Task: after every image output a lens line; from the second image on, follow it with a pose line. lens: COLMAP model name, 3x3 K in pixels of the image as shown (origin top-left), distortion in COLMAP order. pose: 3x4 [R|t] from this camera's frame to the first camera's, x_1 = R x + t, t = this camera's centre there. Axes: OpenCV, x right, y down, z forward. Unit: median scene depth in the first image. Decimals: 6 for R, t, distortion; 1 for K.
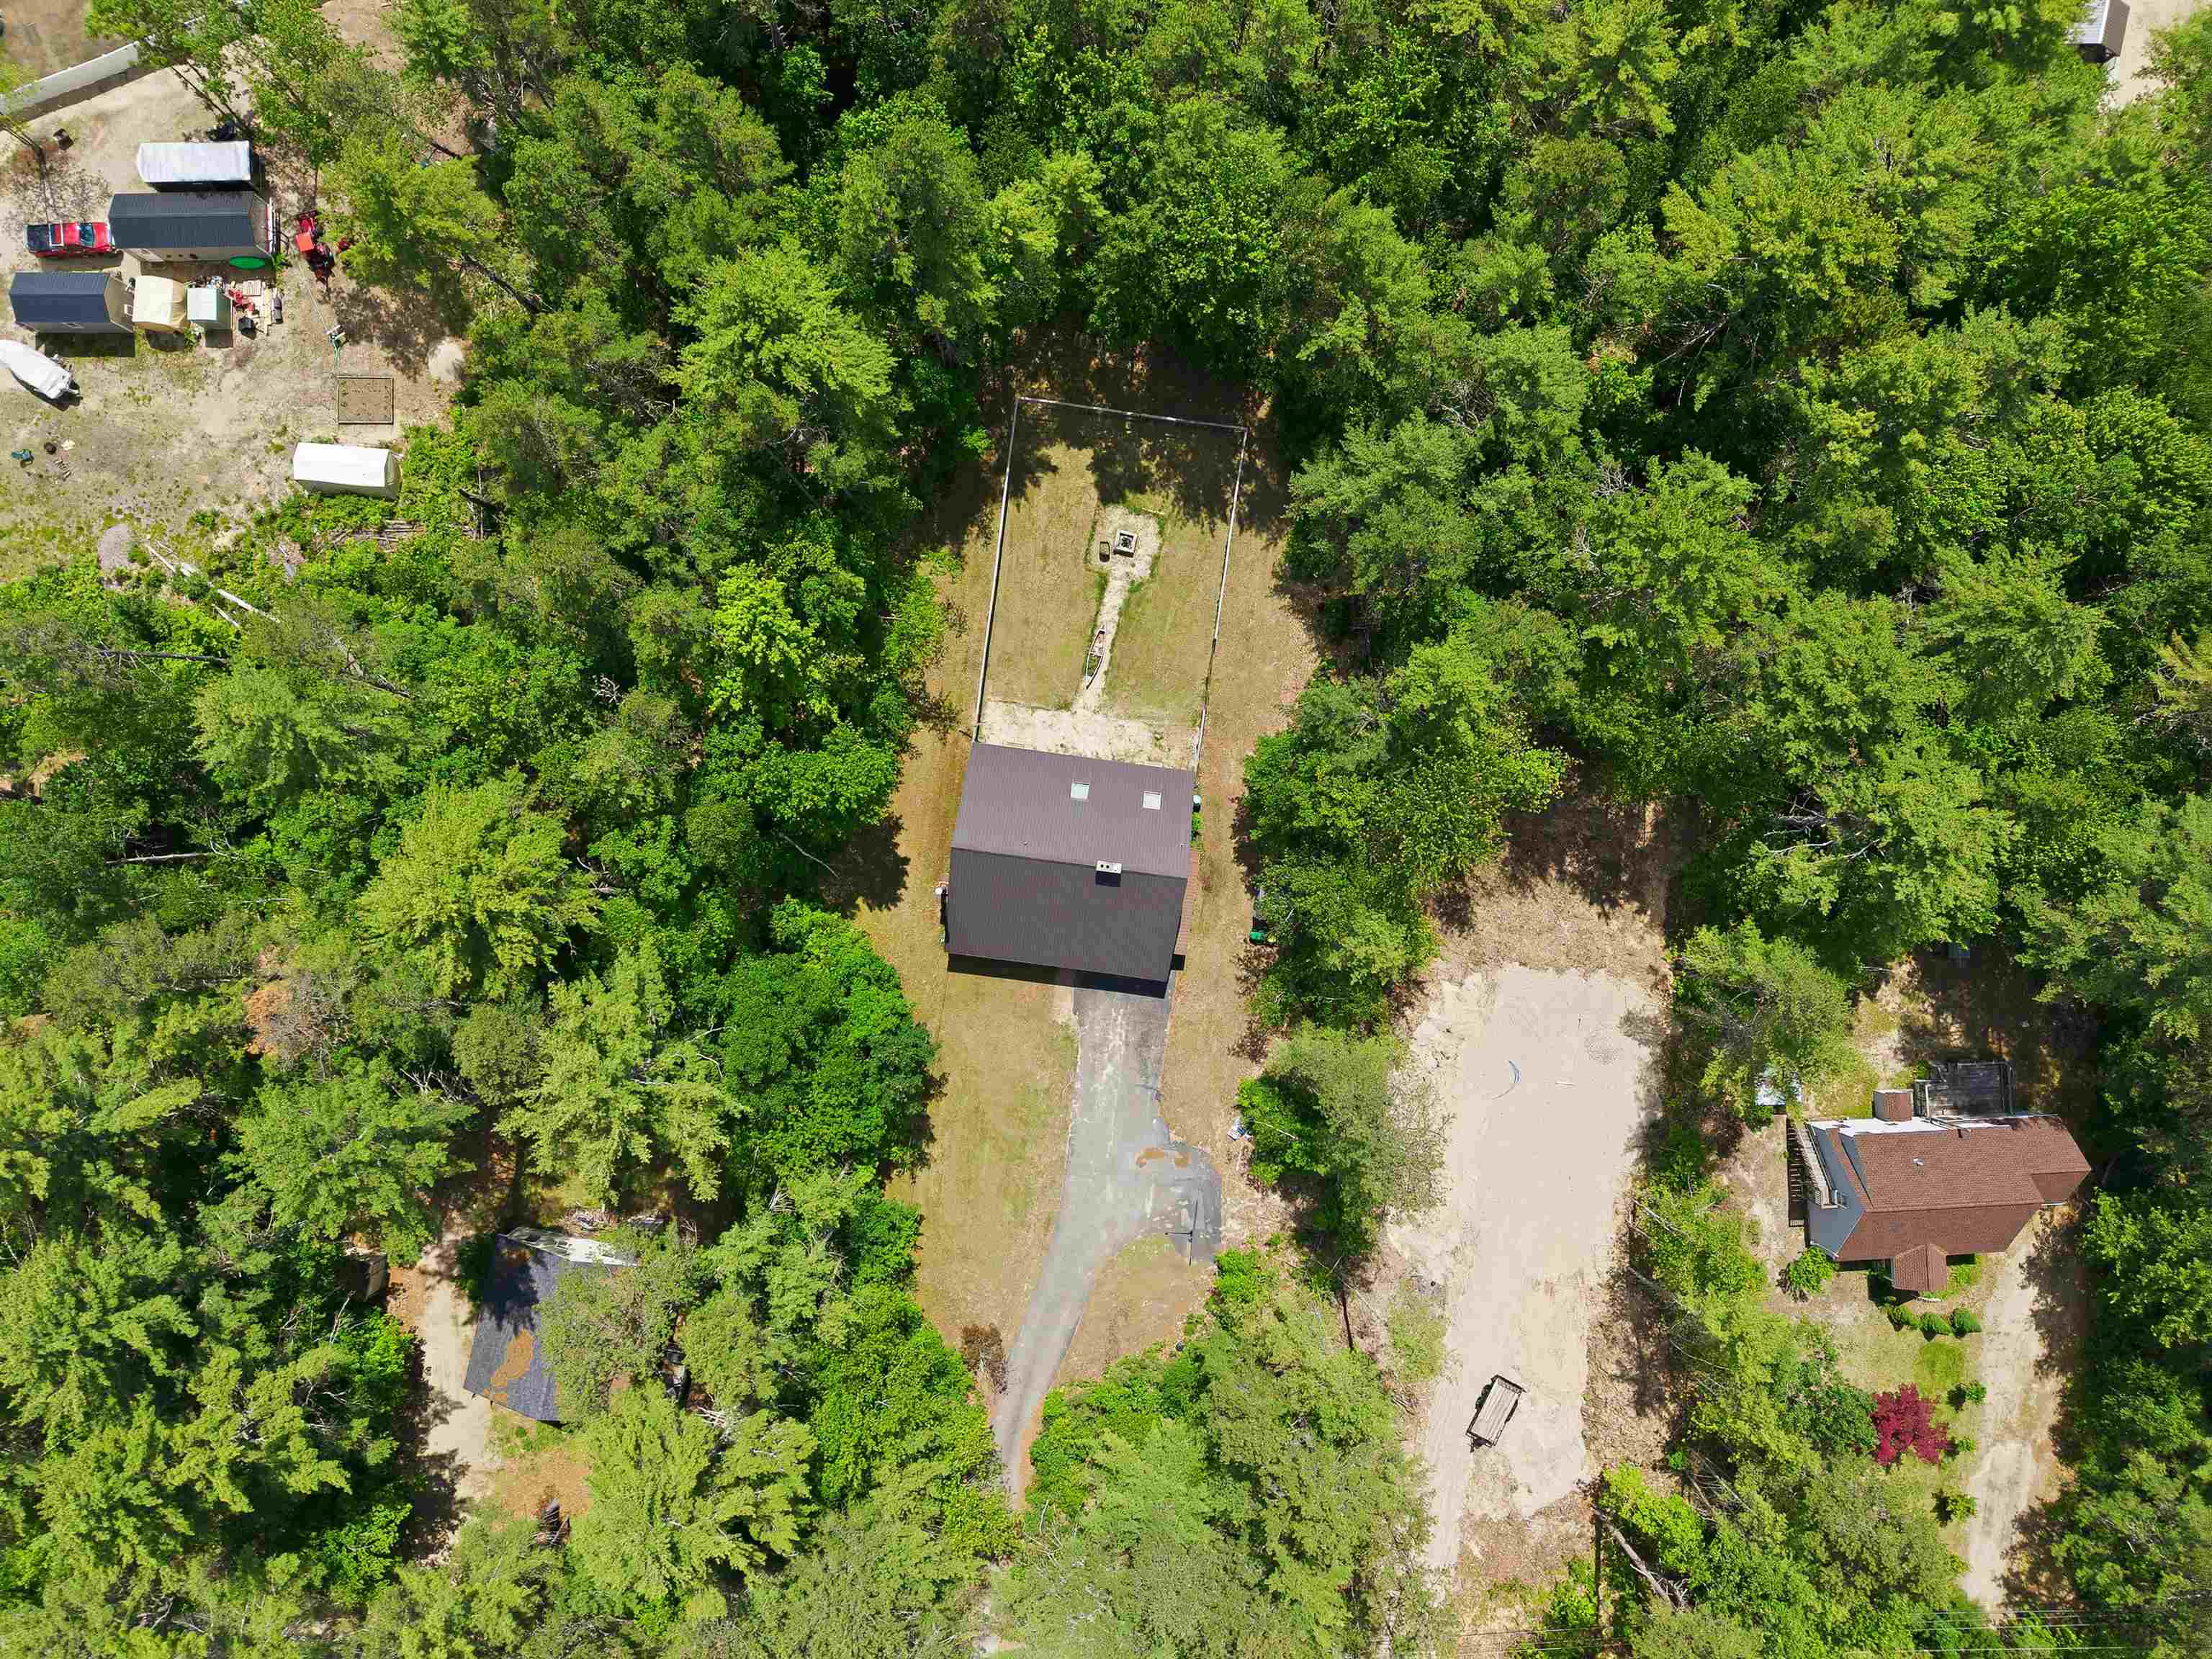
lens RADIAL K [[1479.8, 0, 1101.5], [0, 1479.8, 826.0], [0, 0, 1]] dist [0.024714, -0.024392]
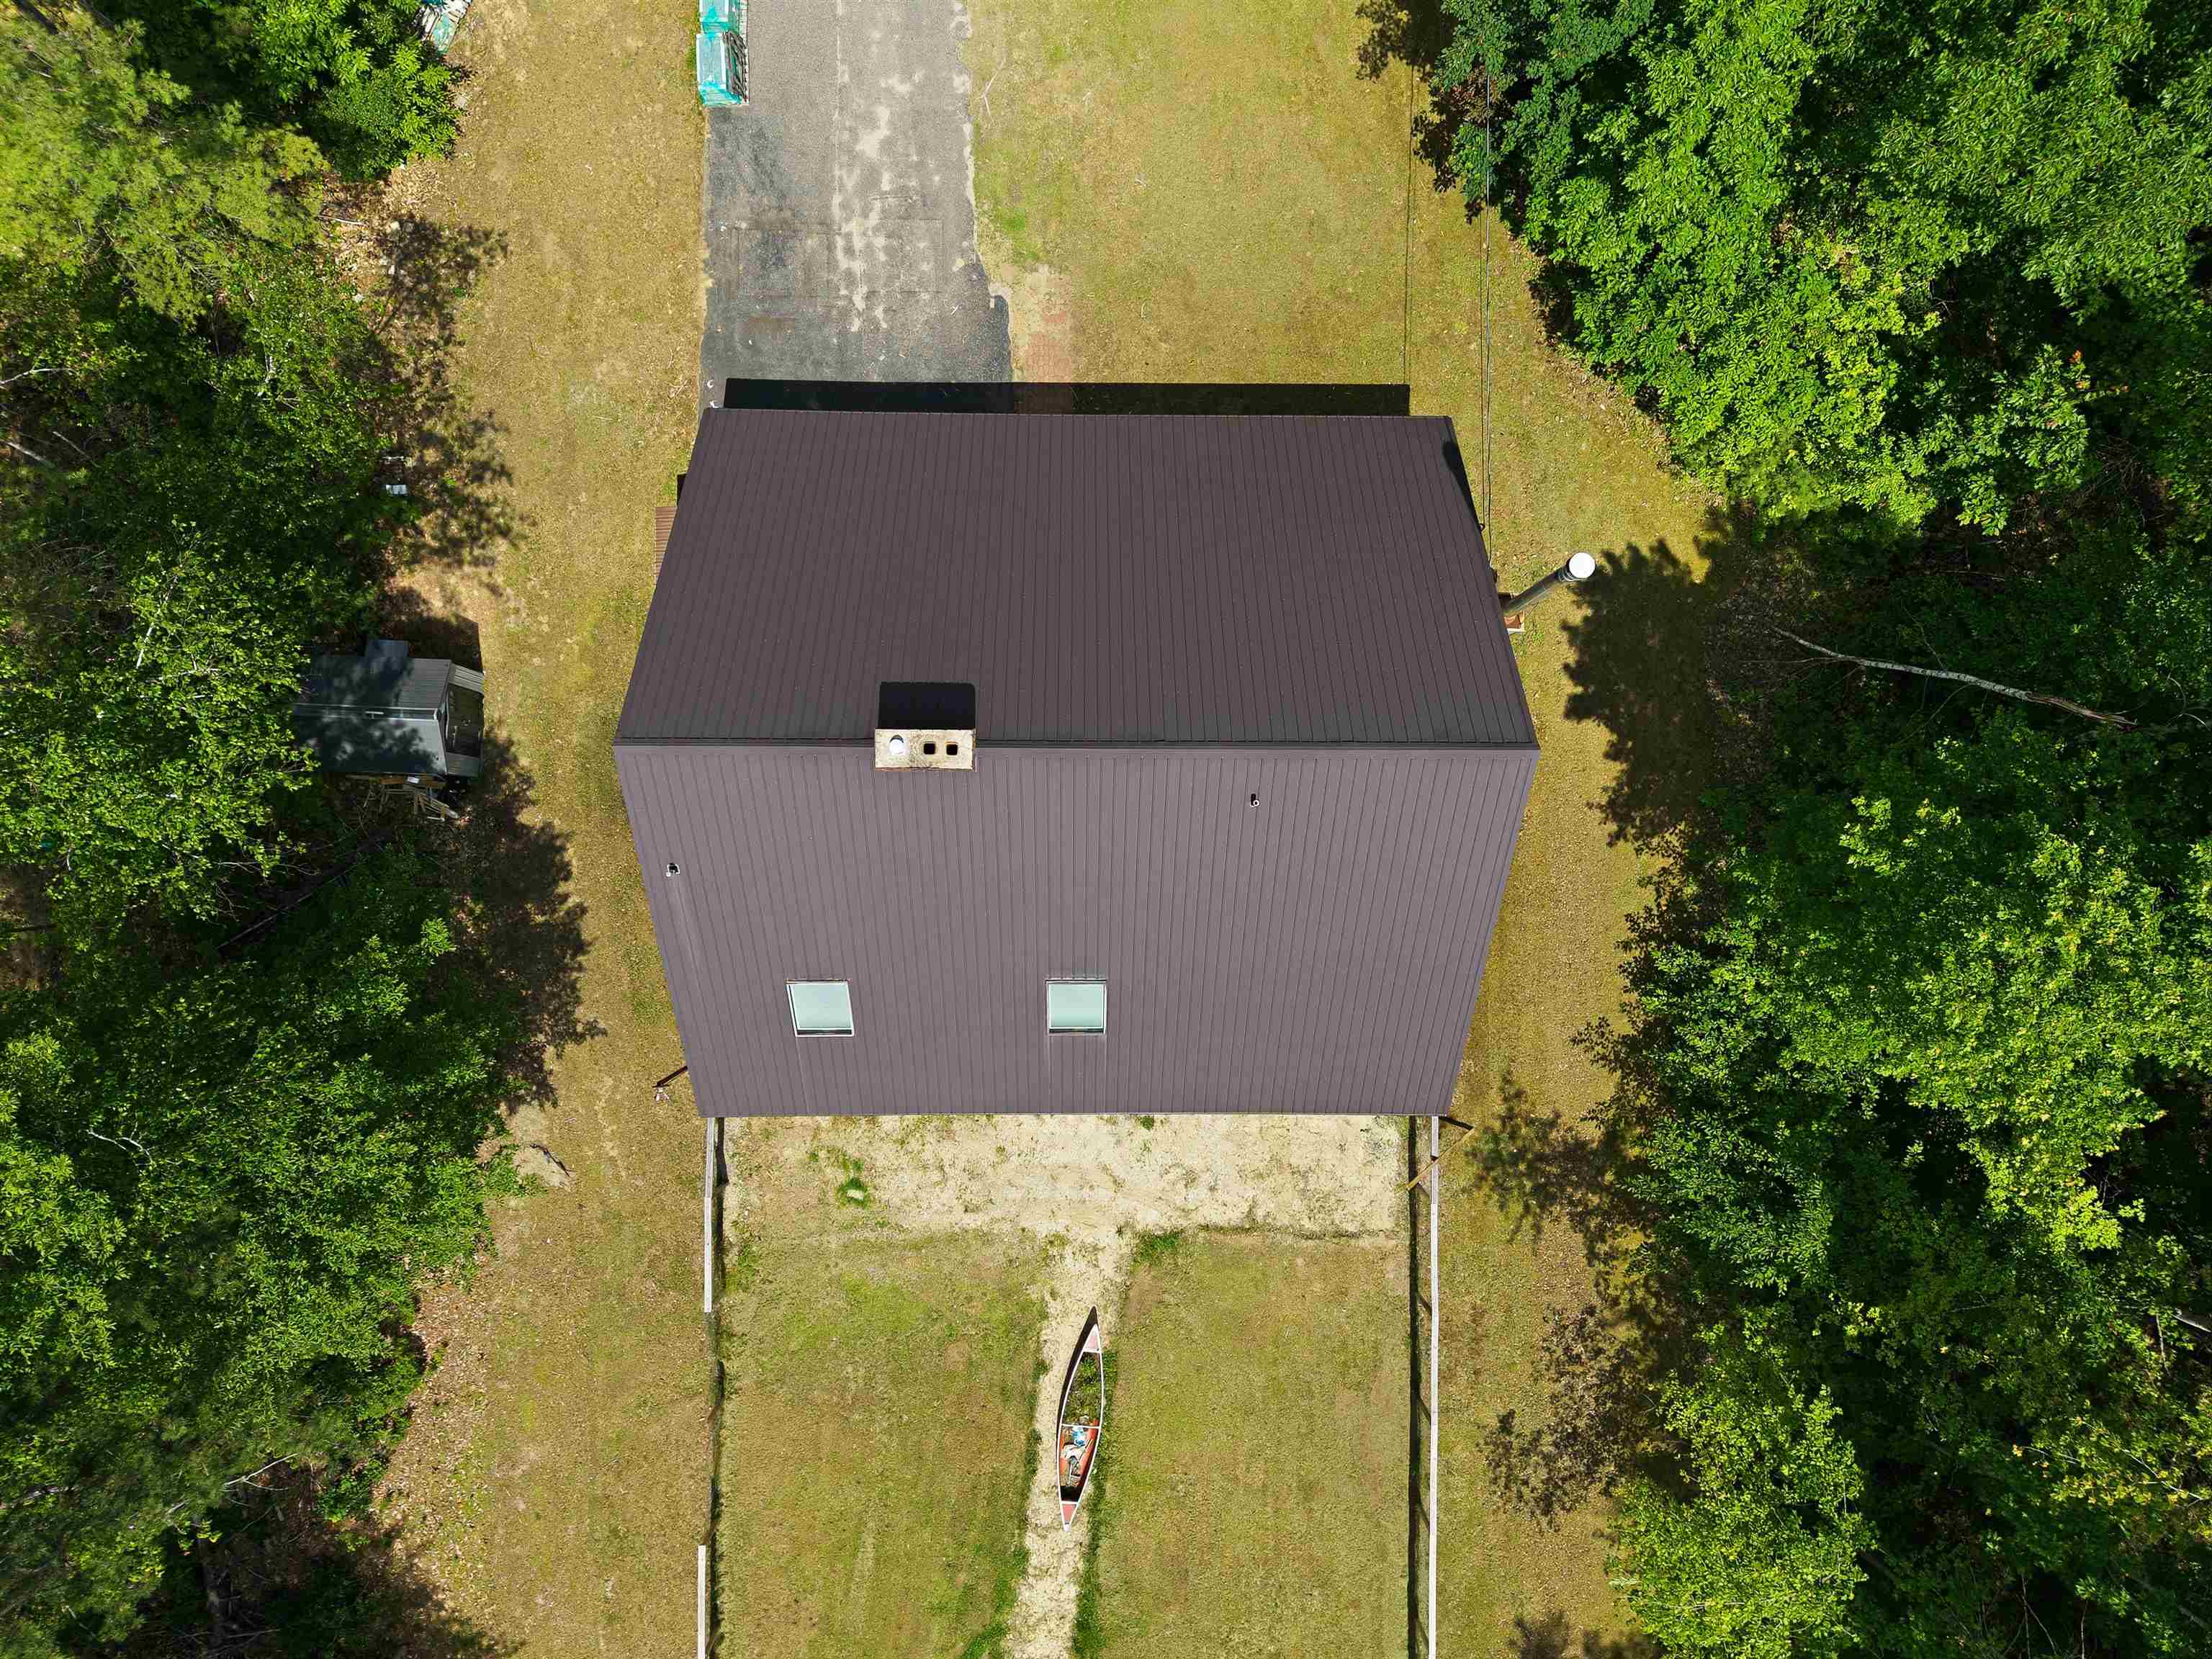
lens RADIAL K [[1479.8, 0, 1101.5], [0, 1479.8, 826.0], [0, 0, 1]] dist [0.024714, -0.024392]
pose [[-0.990887, 0.128933, -0.038964, -0.012442], [-0.129934, -0.991224, 0.024343, 0.003646], [-0.035484, 0.029184, 0.998944, 0.673980]]
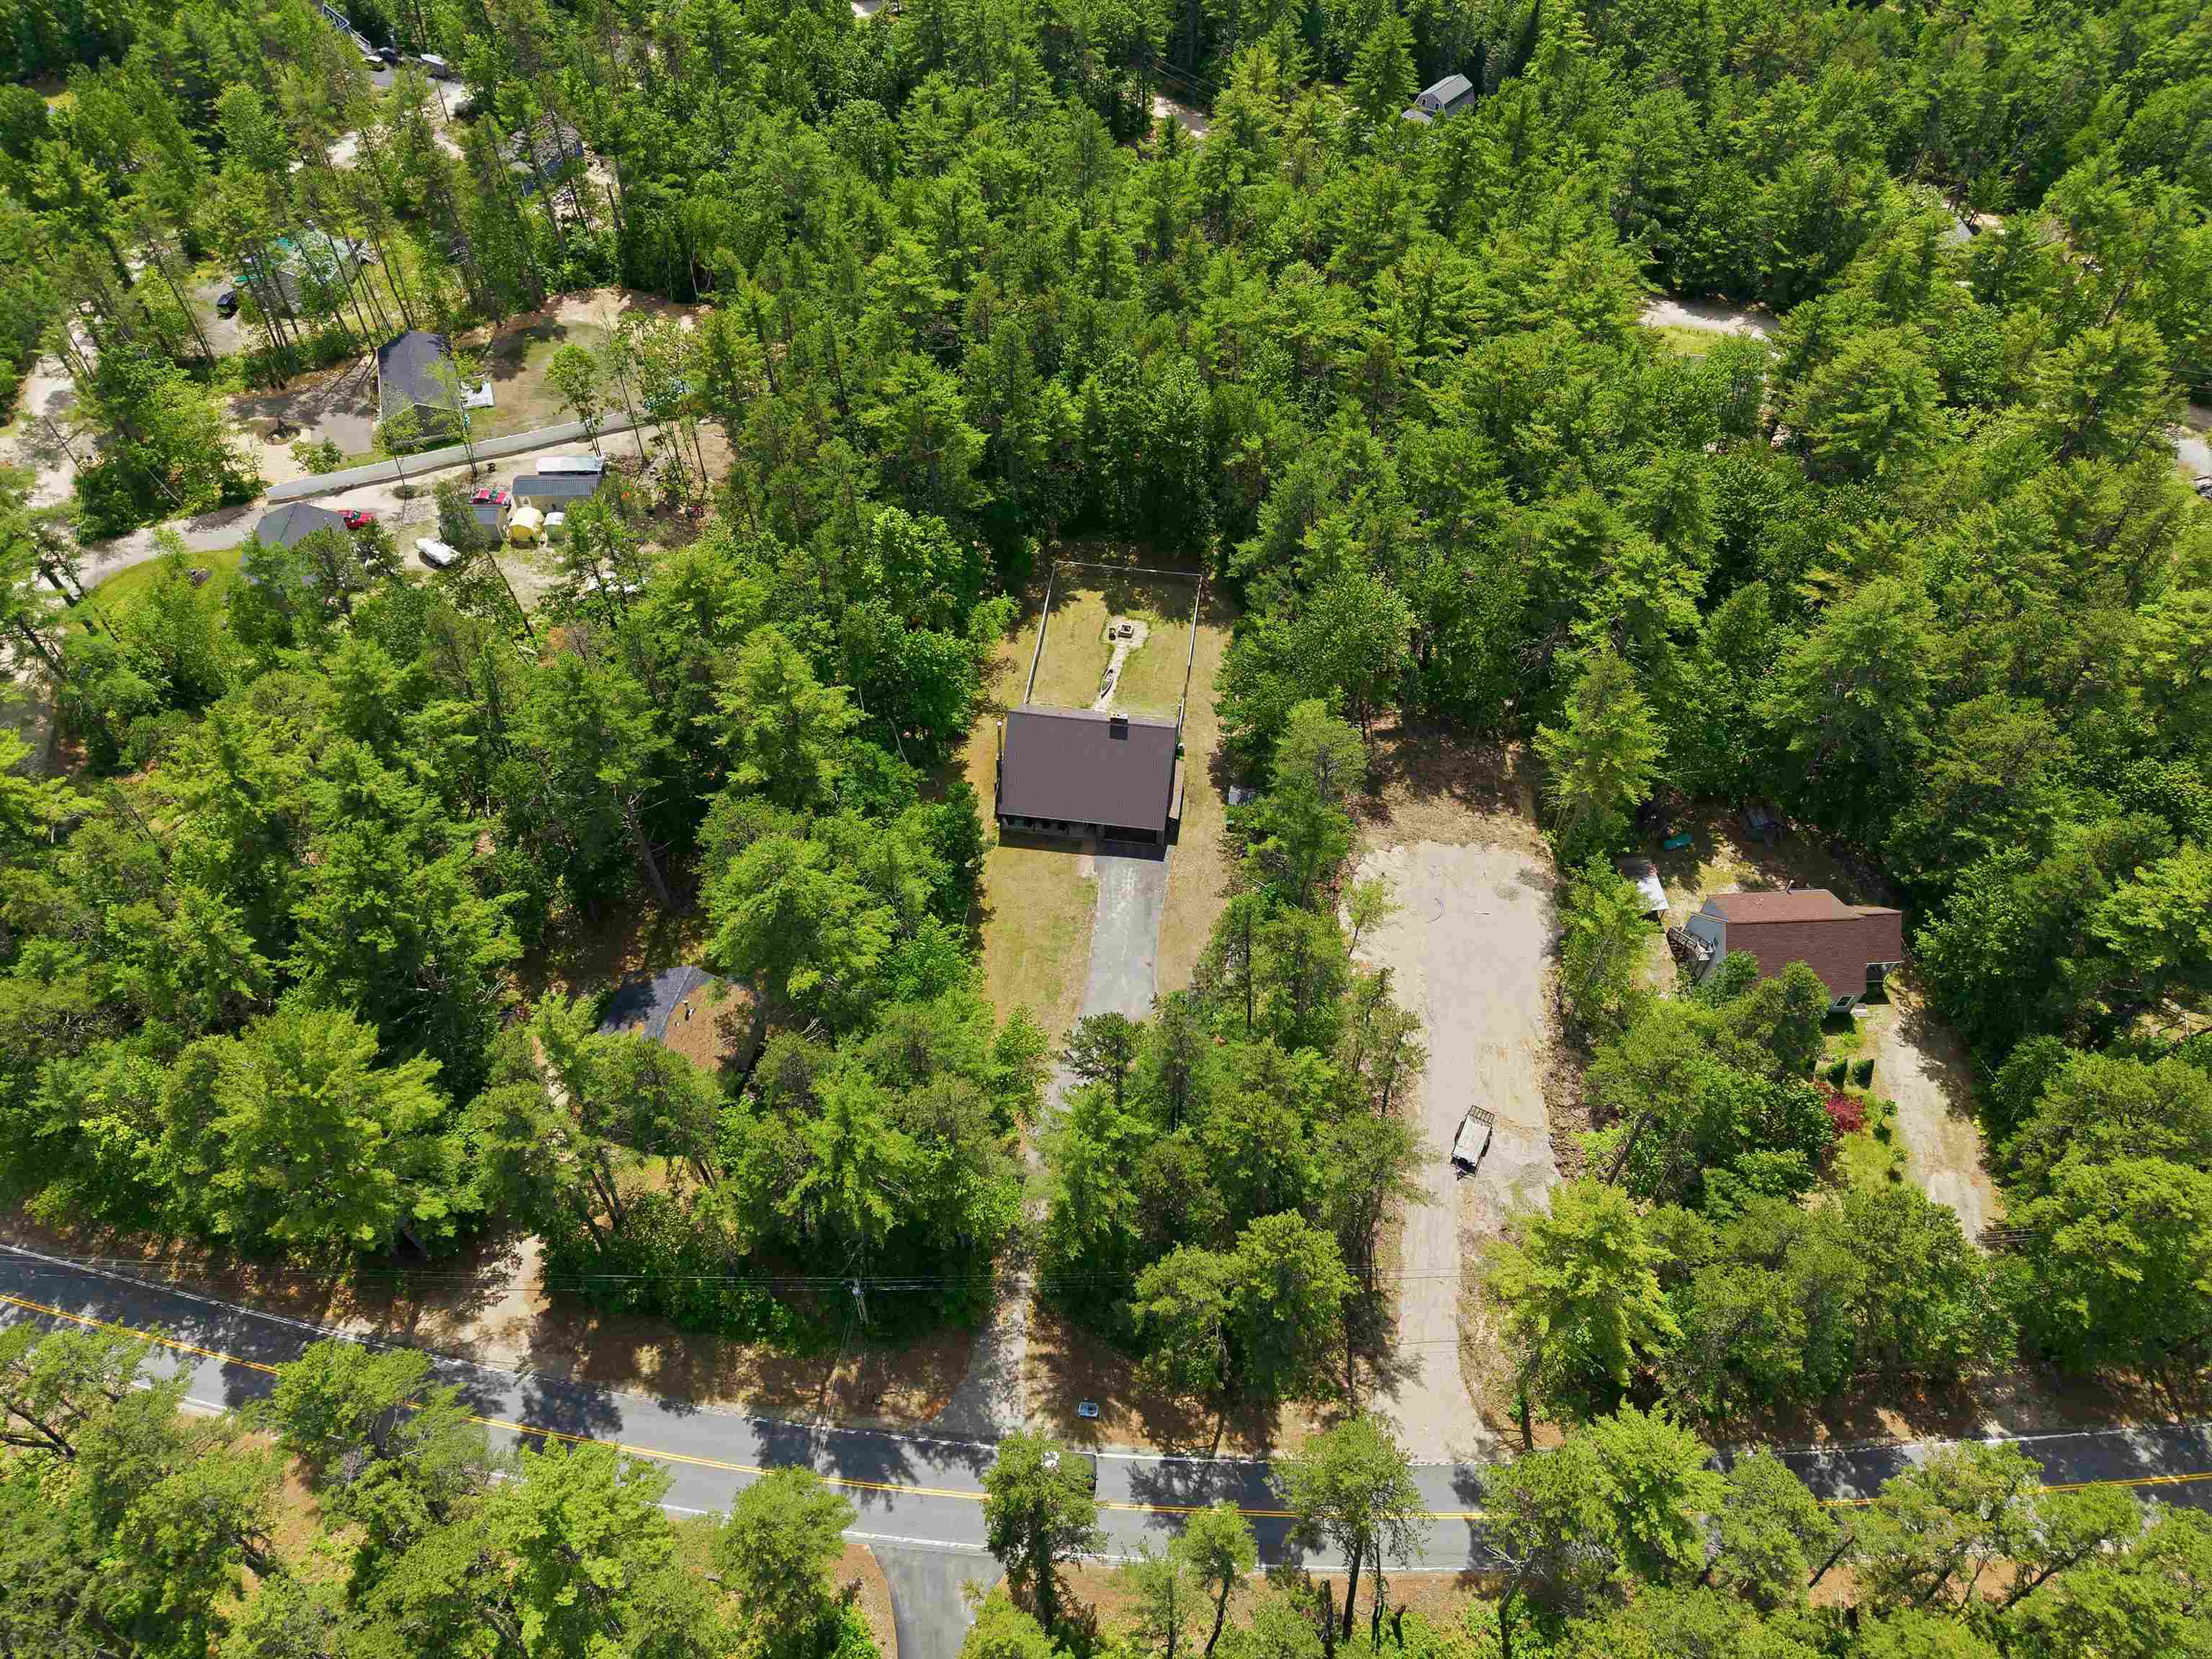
lens RADIAL K [[1479.8, 0, 1101.5], [0, 1479.8, 826.0], [0, 0, 1]] dist [0.024714, -0.024392]
pose [[0.999854, -0.017058, -0.001281, -0.010275], [0.012003, 0.752986, -0.657927, 0.951950], [0.012187, 0.657815, 0.753081, -0.005609]]
